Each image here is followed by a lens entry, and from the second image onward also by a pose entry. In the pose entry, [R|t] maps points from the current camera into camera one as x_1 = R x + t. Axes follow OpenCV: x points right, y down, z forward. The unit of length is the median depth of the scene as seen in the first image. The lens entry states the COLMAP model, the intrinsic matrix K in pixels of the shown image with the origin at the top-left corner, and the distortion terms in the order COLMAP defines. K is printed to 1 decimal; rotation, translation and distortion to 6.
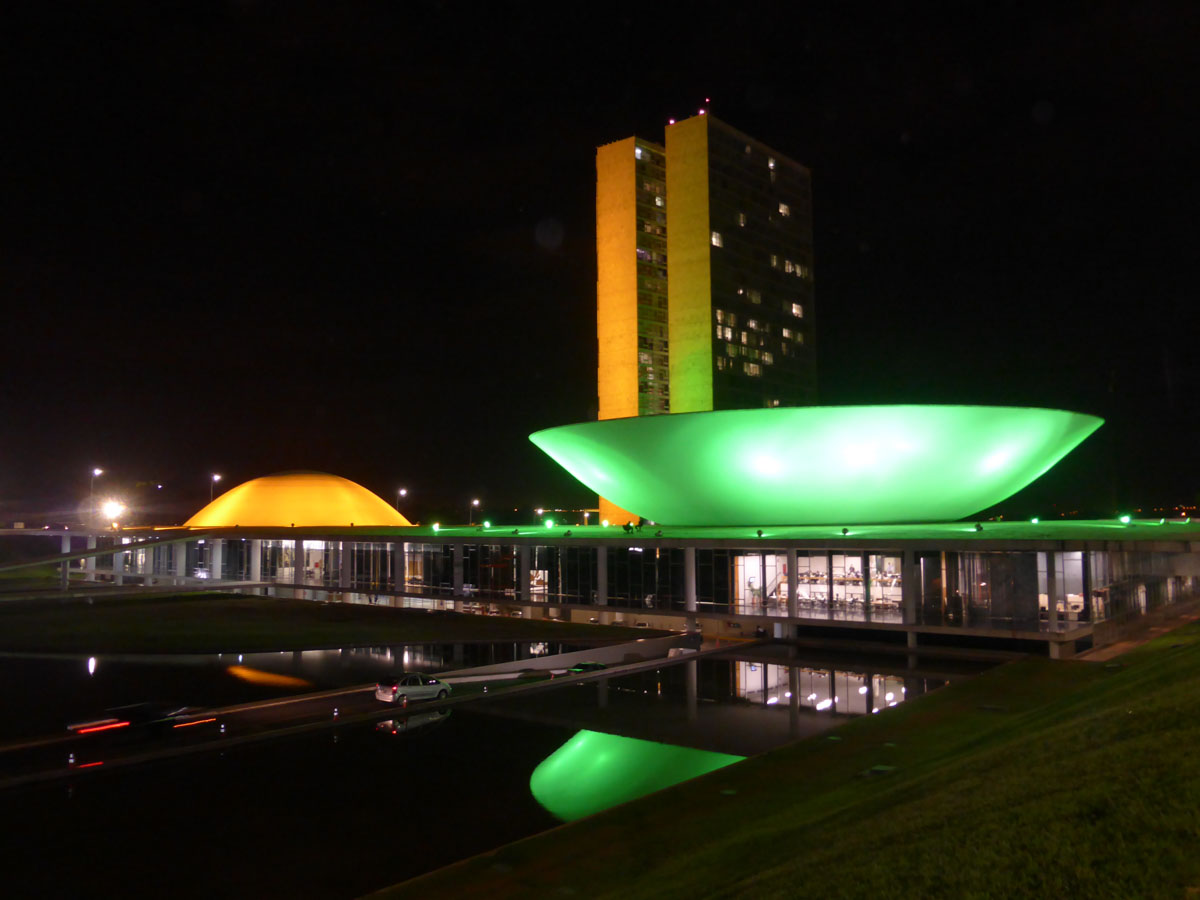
lens RADIAL K [[989.1, 0, 600.0], [0, 989.1, 450.0], [0, 0, 1]] dist [-0.046482, -0.001772]
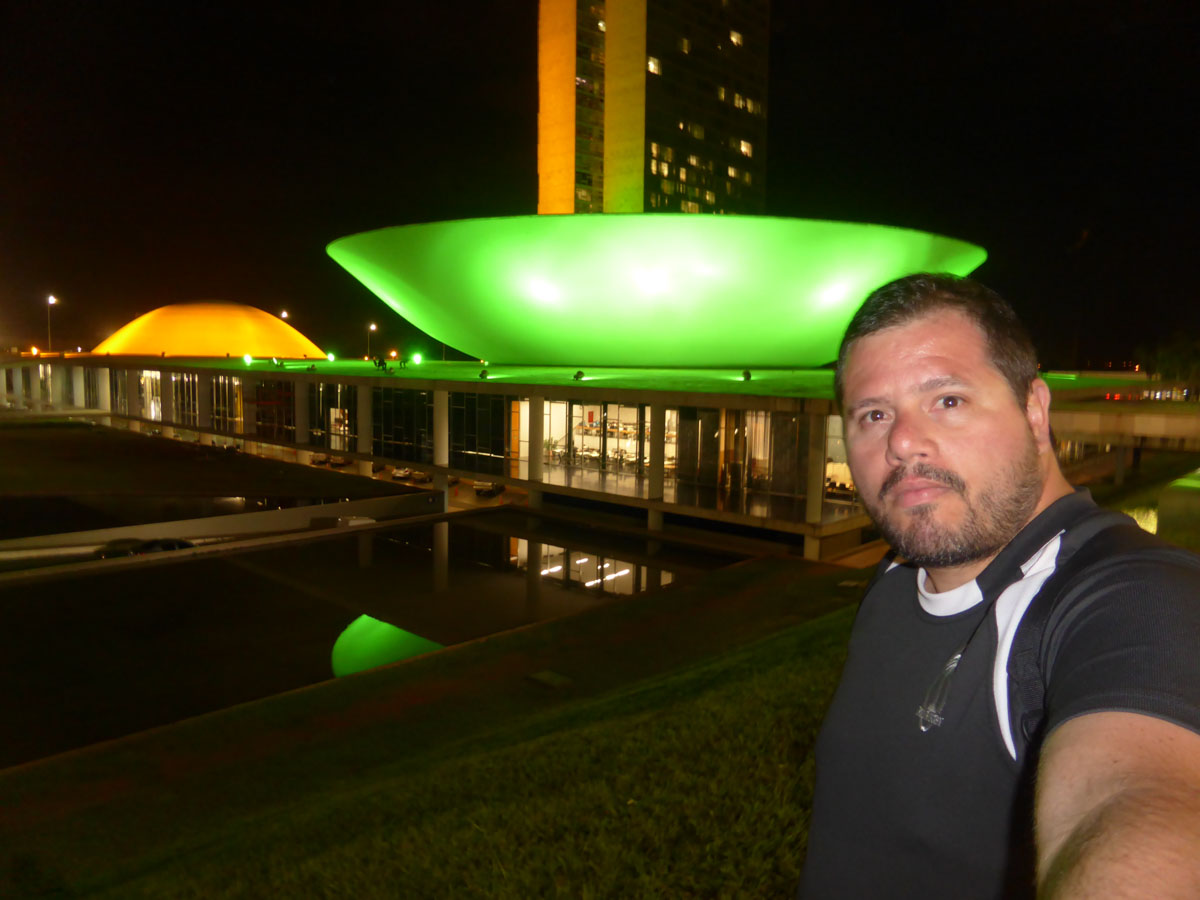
lens RADIAL K [[852.0, 0, 600.0], [0, 852.0, 450.0], [0, 0, 1]] dist [-0.034462, 0.000972]
pose [[0.998385, 0.033787, -0.045673, 0.114997], [-0.025273, 0.984144, 0.175562, 0.008900], [0.050881, -0.174124, 0.983408, 0.130799]]
